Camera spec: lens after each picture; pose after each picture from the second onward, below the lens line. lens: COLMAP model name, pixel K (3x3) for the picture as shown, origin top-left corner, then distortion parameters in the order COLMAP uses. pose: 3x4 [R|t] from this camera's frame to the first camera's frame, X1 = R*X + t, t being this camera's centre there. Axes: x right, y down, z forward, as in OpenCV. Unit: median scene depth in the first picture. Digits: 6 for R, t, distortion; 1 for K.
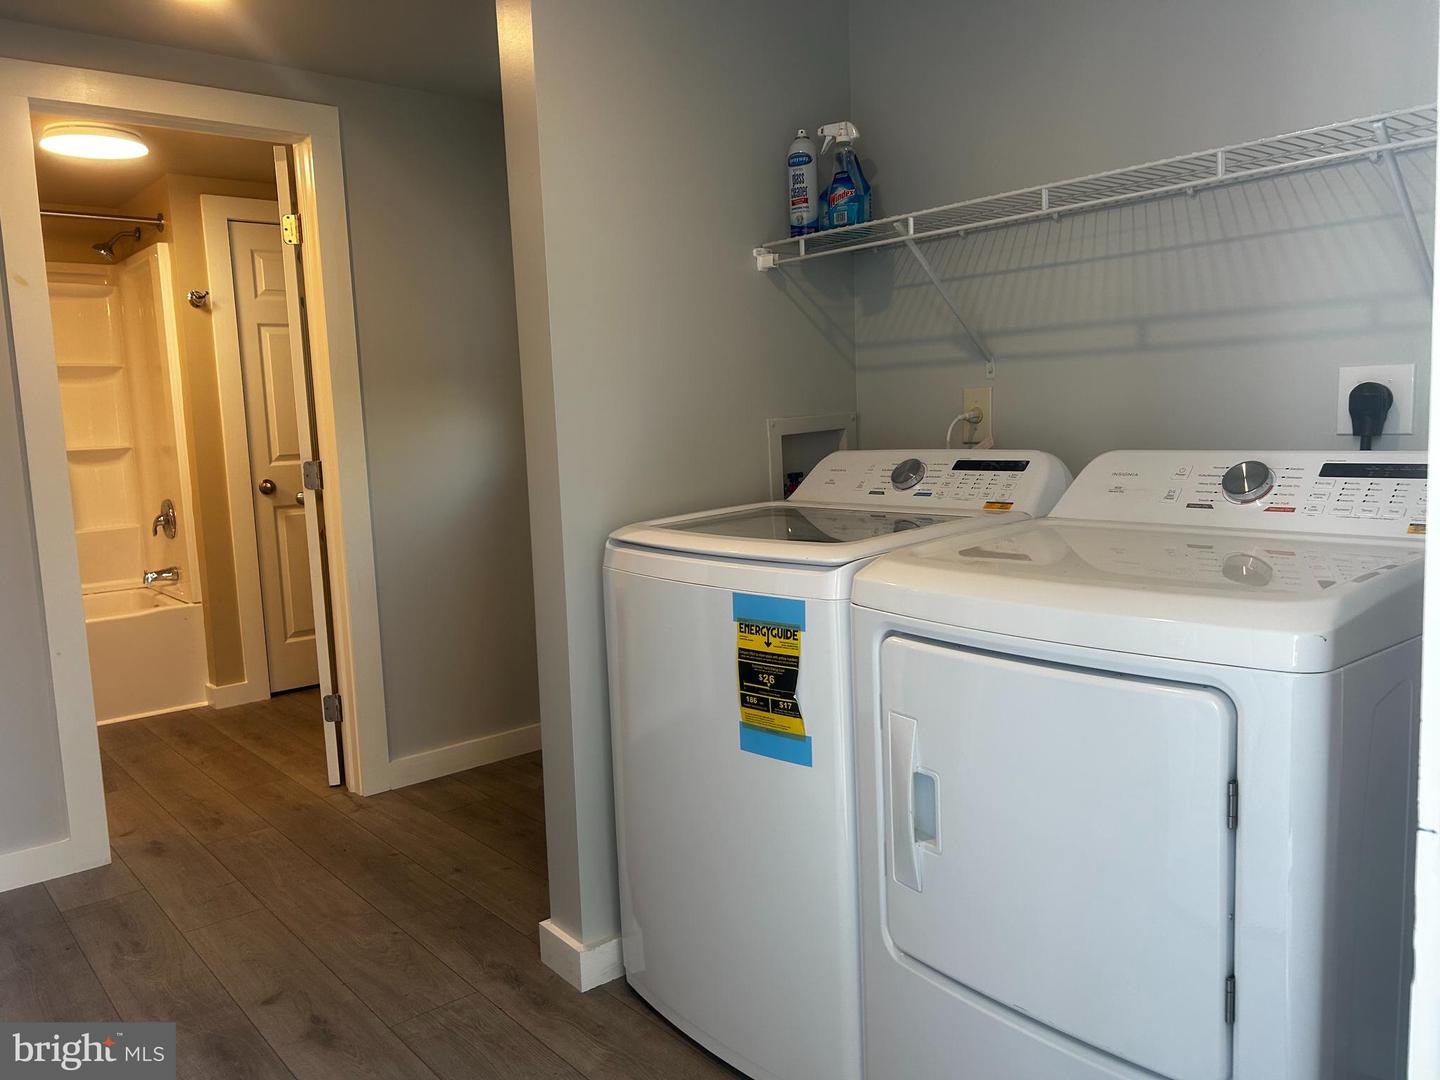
lens RADIAL K [[1089.4, 0, 720.0], [0, 1089.4, 537.8], [0, 0, 1]] dist [0.053769, -0.056318]
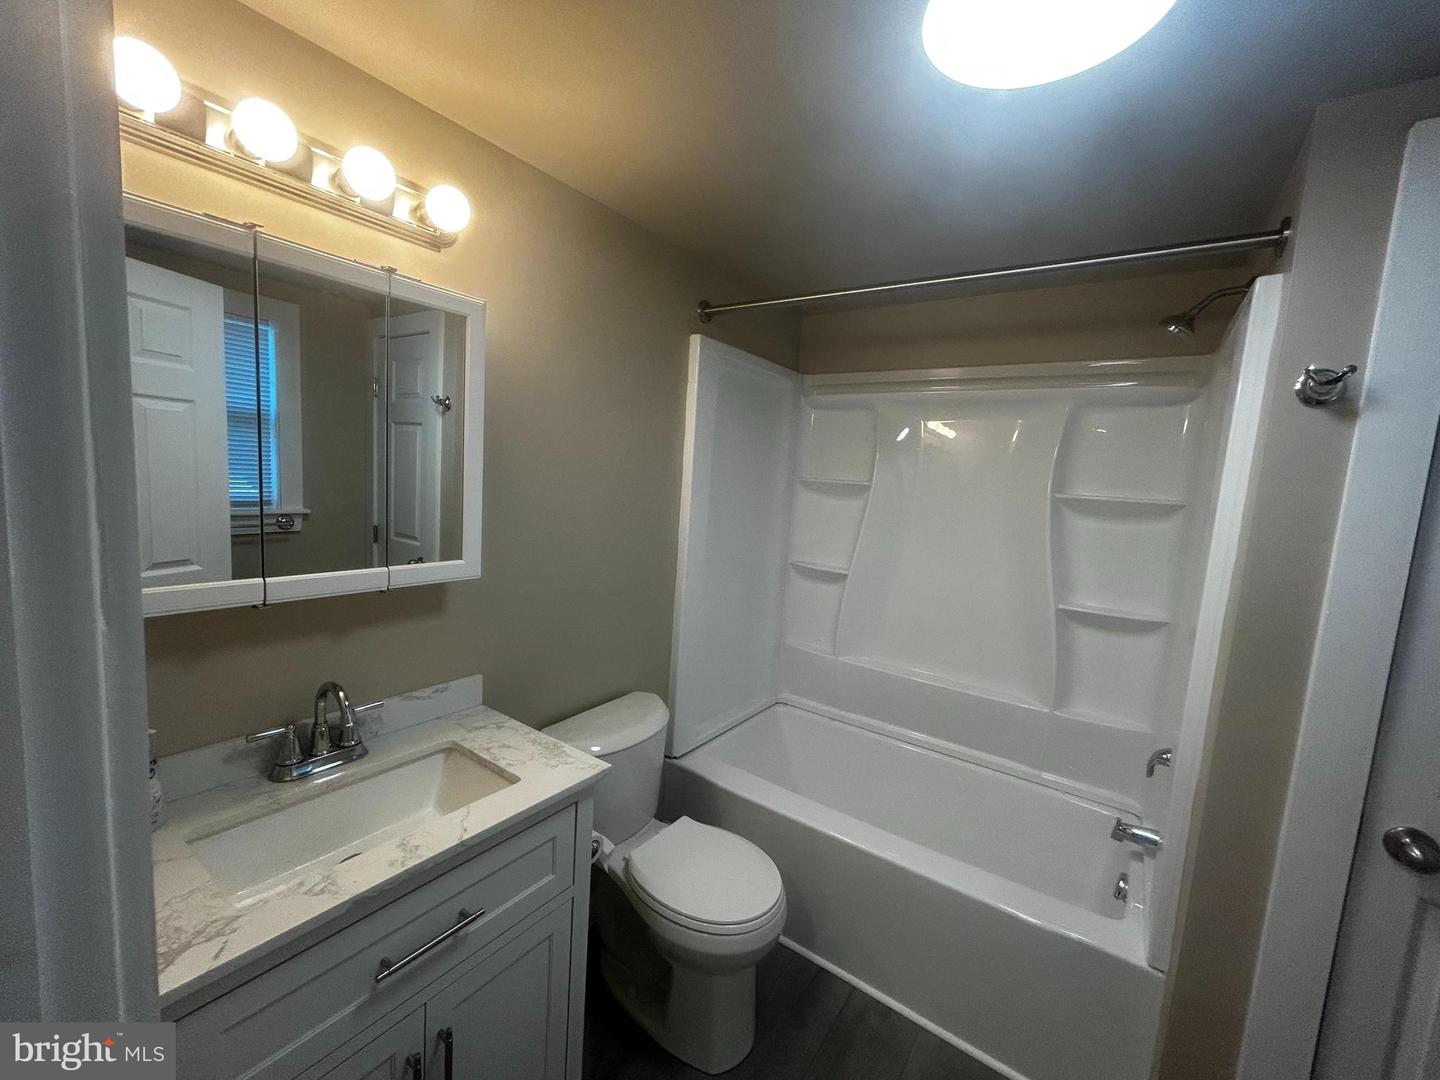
lens RADIAL K [[580.0, 0, 721.6], [0, 580.0, 538.7], [0, 0, 1]] dist [-0.002583, -0.000263]
pose [[0.253654, 0.162424, -0.953561, -0.292759], [-0.186995, 0.975439, 0.116409, -0.133766], [0.949048, 0.148783, 0.277797, 0.682114]]
